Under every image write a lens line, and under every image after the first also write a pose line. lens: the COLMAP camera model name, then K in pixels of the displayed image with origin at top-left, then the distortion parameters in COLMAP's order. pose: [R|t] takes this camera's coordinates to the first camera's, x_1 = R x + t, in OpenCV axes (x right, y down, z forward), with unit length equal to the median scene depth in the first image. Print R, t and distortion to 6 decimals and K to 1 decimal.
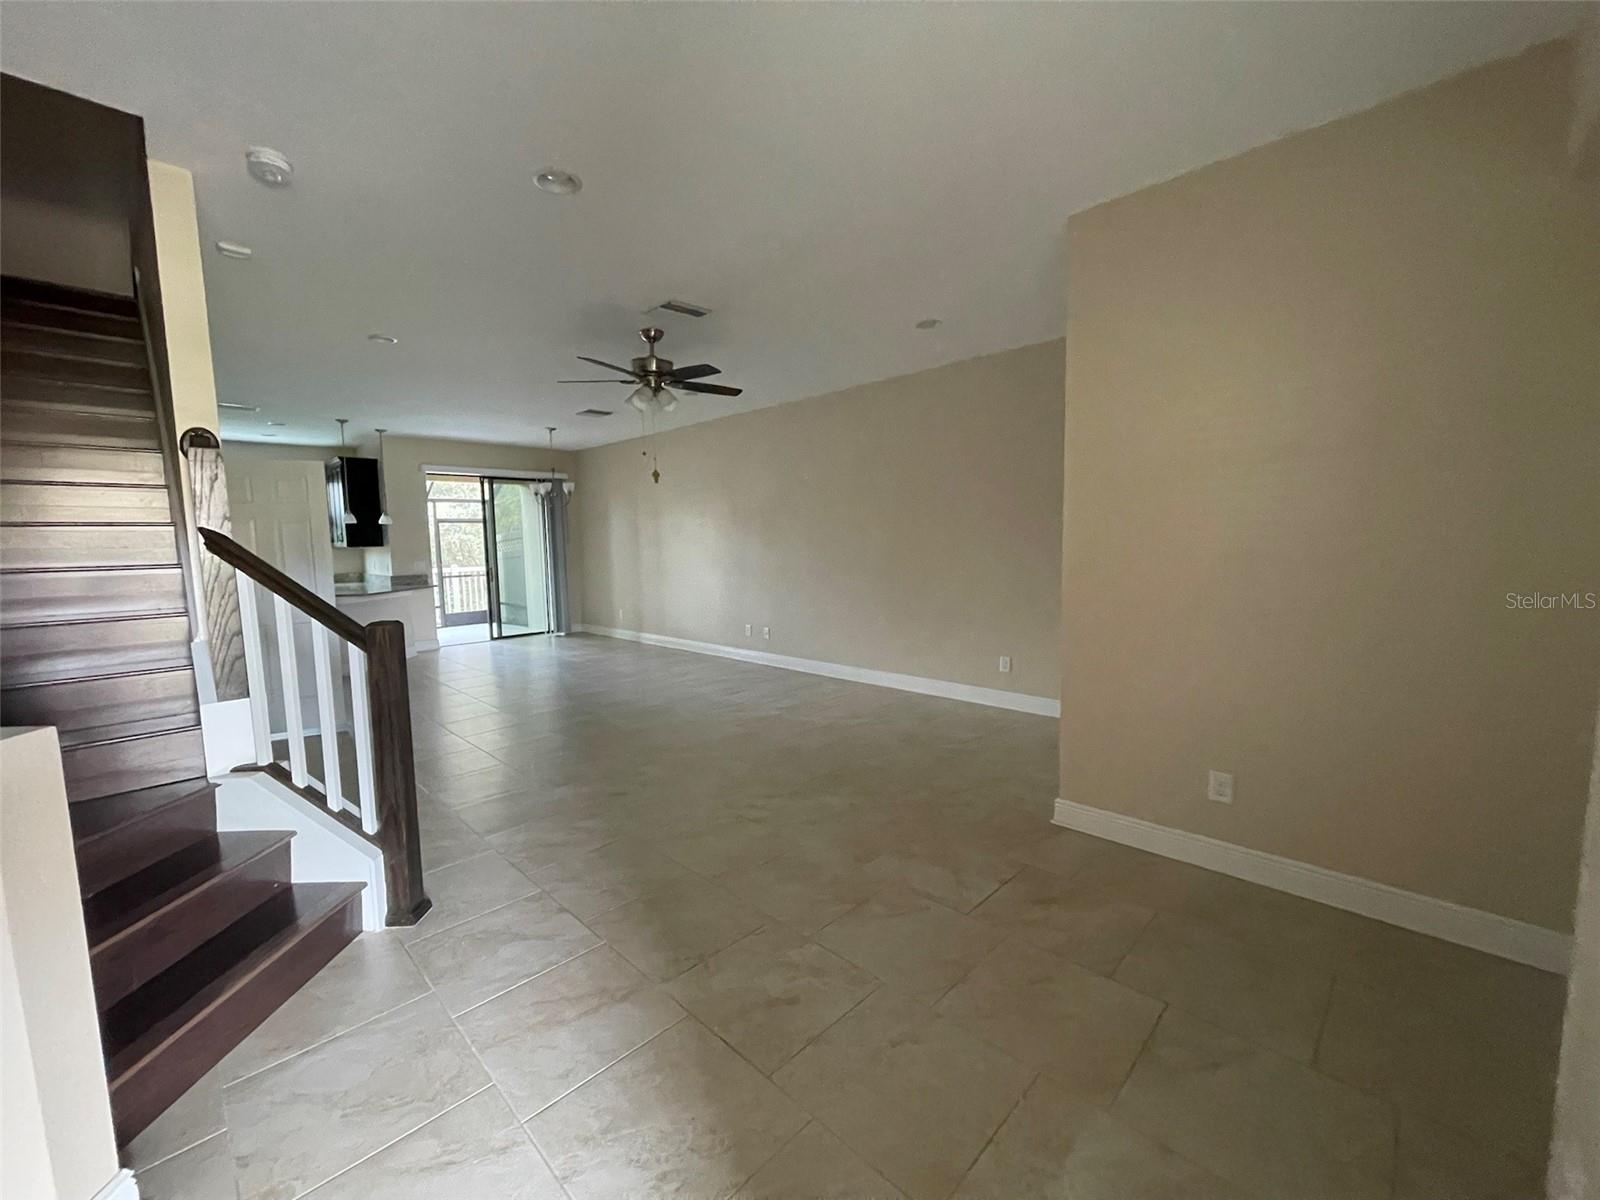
lens RADIAL K [[643.9, 0, 795.2], [0, 643.9, 597.2], [0, 0, 1]] dist [0.000725, -0.000050]
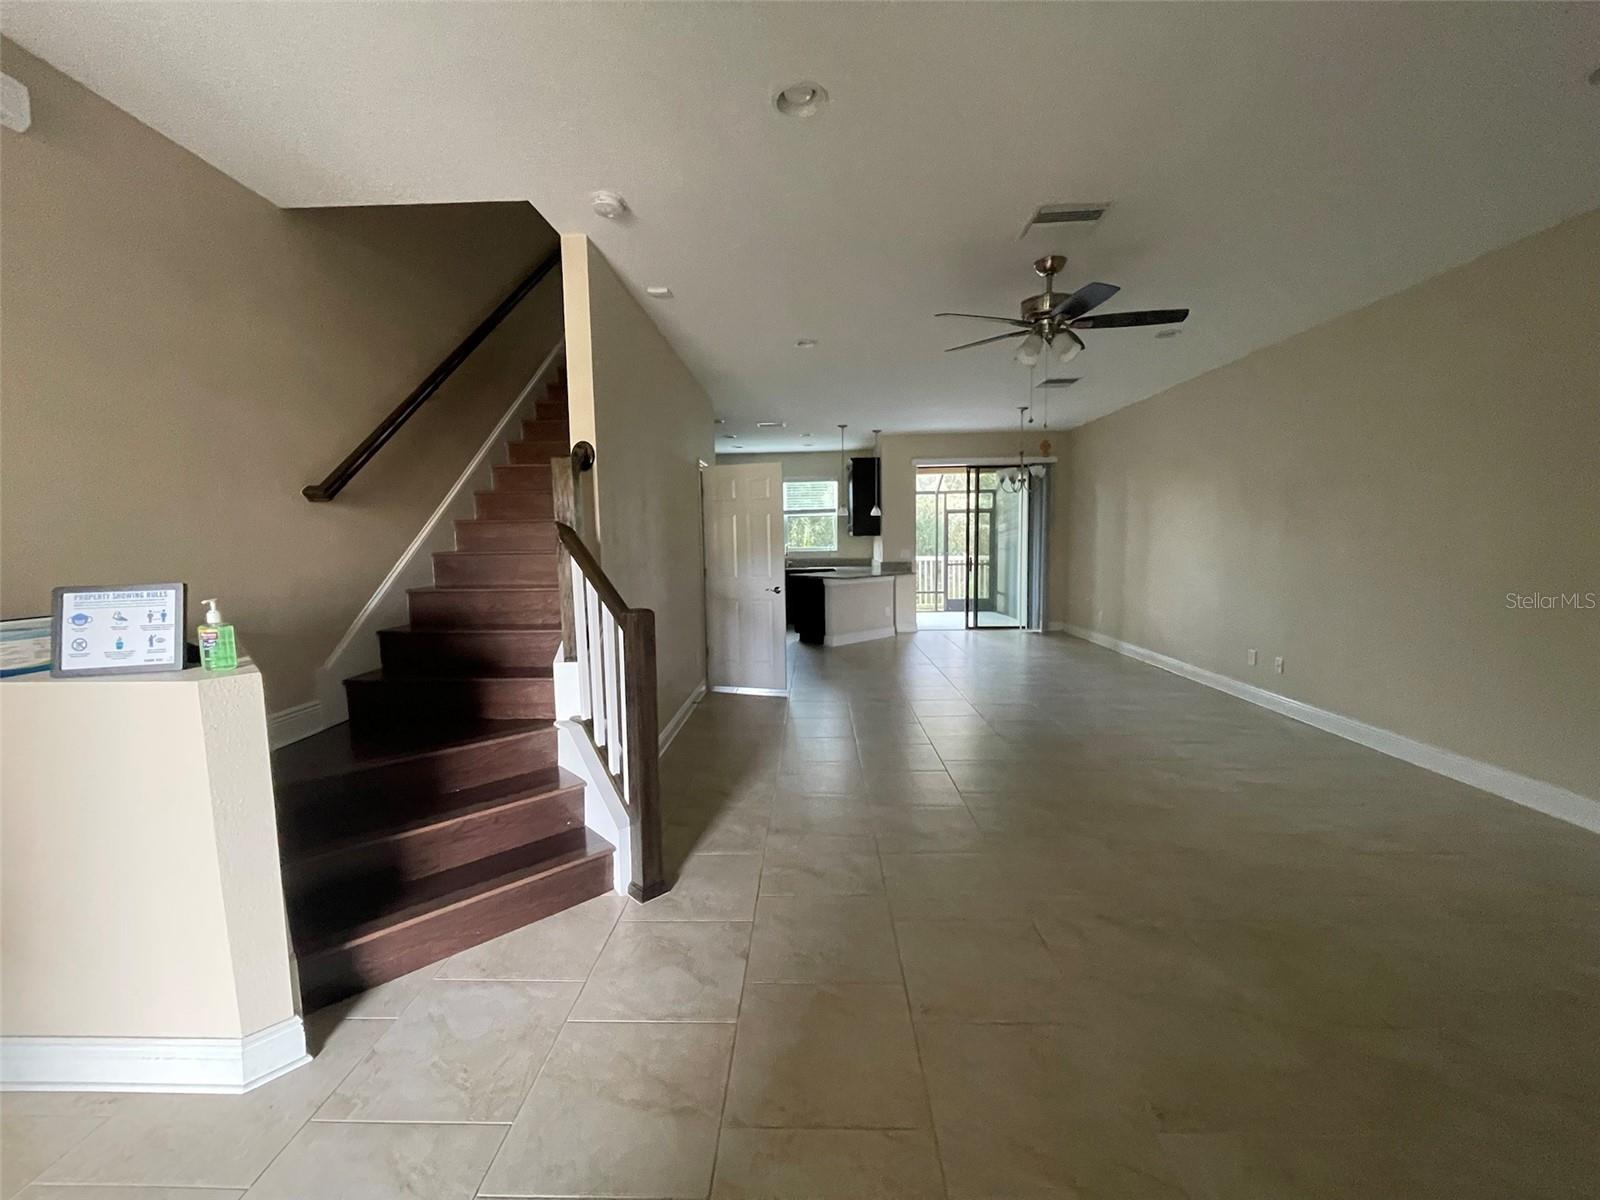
lens RADIAL K [[643.9, 0, 795.2], [0, 643.9, 597.2], [0, 0, 1]] dist [0.000725, -0.000050]
pose [[0.681714, 0.075998, -0.727661, 0.086329], [-0.063670, 0.996979, 0.044476, -0.012821], [0.728843, 0.016011, 0.684493, 0.133327]]
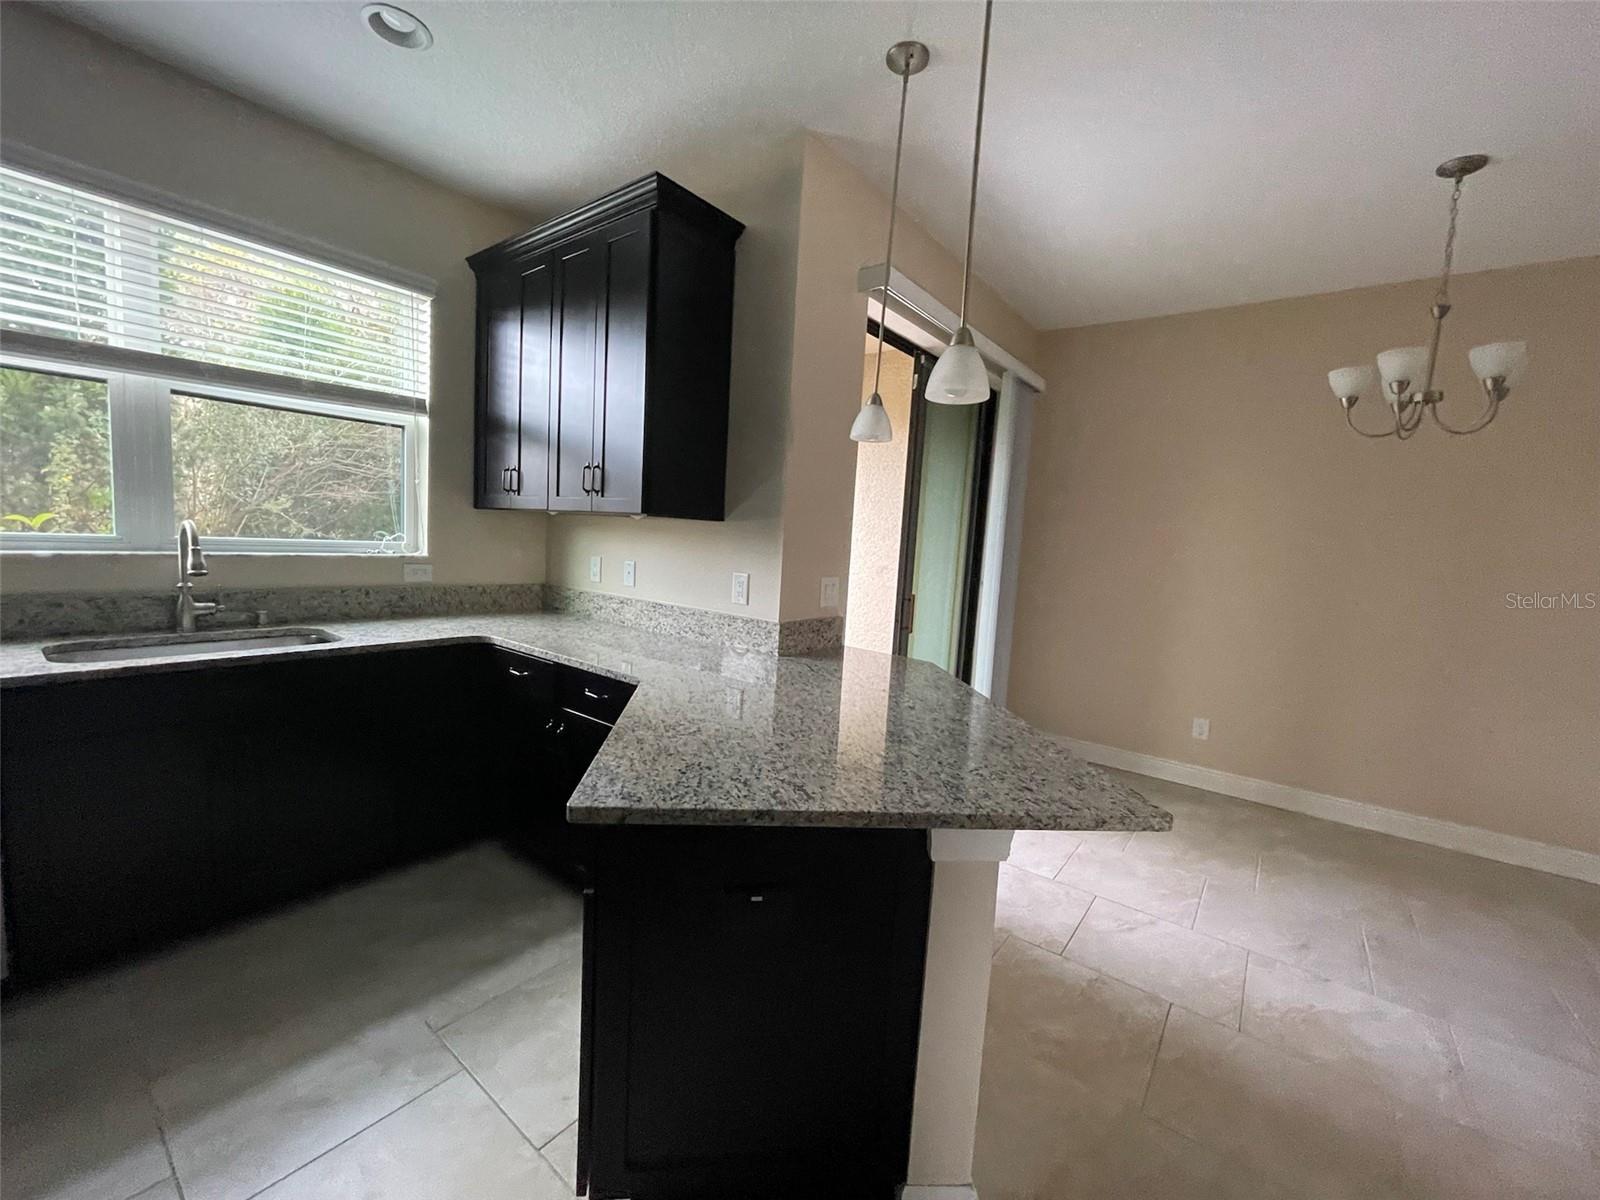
lens RADIAL K [[643.9, 0, 795.2], [0, 643.9, 597.2], [0, 0, 1]] dist [0.000725, -0.000050]
pose [[0.990503, 0.068445, 0.119240, -0.675800], [-0.069064, 0.997612, 0.001058, -0.047452], [-0.118882, -0.009283, 0.992865, 0.735908]]
